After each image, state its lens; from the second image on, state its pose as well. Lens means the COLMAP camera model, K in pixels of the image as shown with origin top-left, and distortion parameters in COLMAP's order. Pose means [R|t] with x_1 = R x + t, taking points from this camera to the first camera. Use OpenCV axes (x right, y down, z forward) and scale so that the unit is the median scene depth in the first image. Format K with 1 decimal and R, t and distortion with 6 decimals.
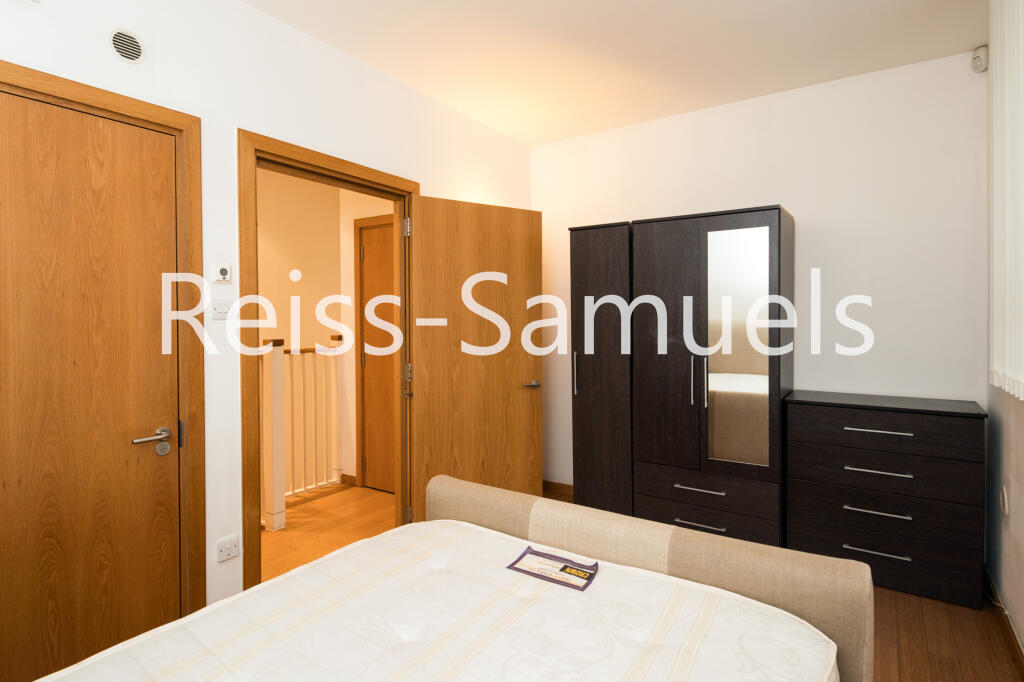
lens RADIAL K [[523.7, 0, 511.9], [0, 523.7, 329.5], [0, 0, 1]] dist [-0.000264, -0.000218]
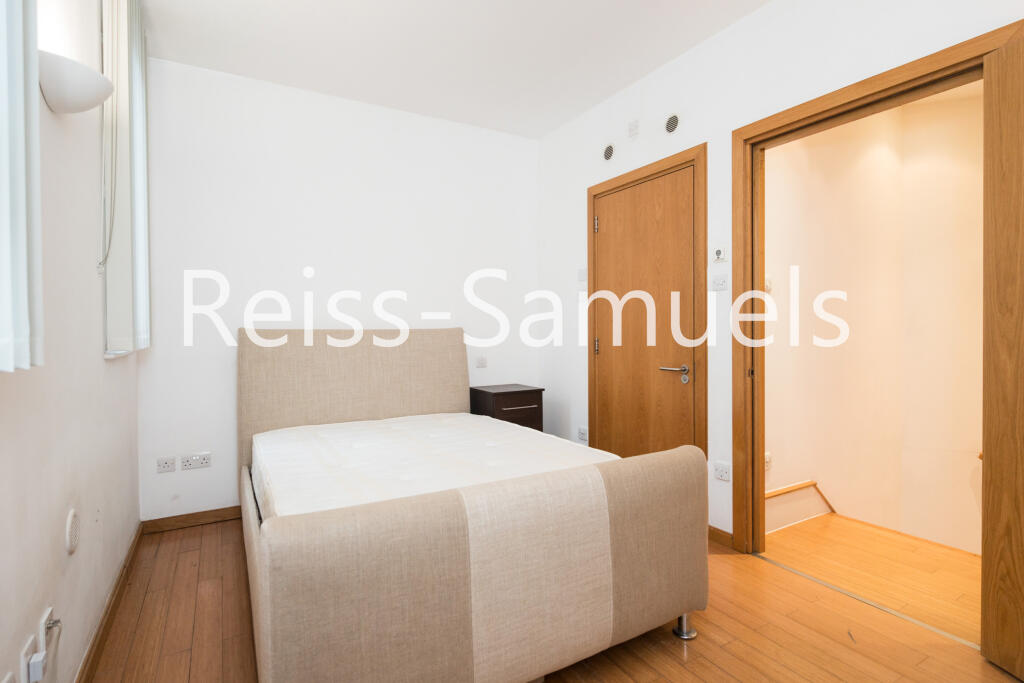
lens RADIAL K [[523.7, 0, 511.9], [0, 523.7, 330.0], [0, 0, 1]] dist [-0.000264, -0.000218]
pose [[-0.443812, 0.013237, -0.896022, 0.865136], [-0.000298, 0.999889, 0.014919, 0.062659], [0.896120, 0.006888, -0.443759, 1.178889]]
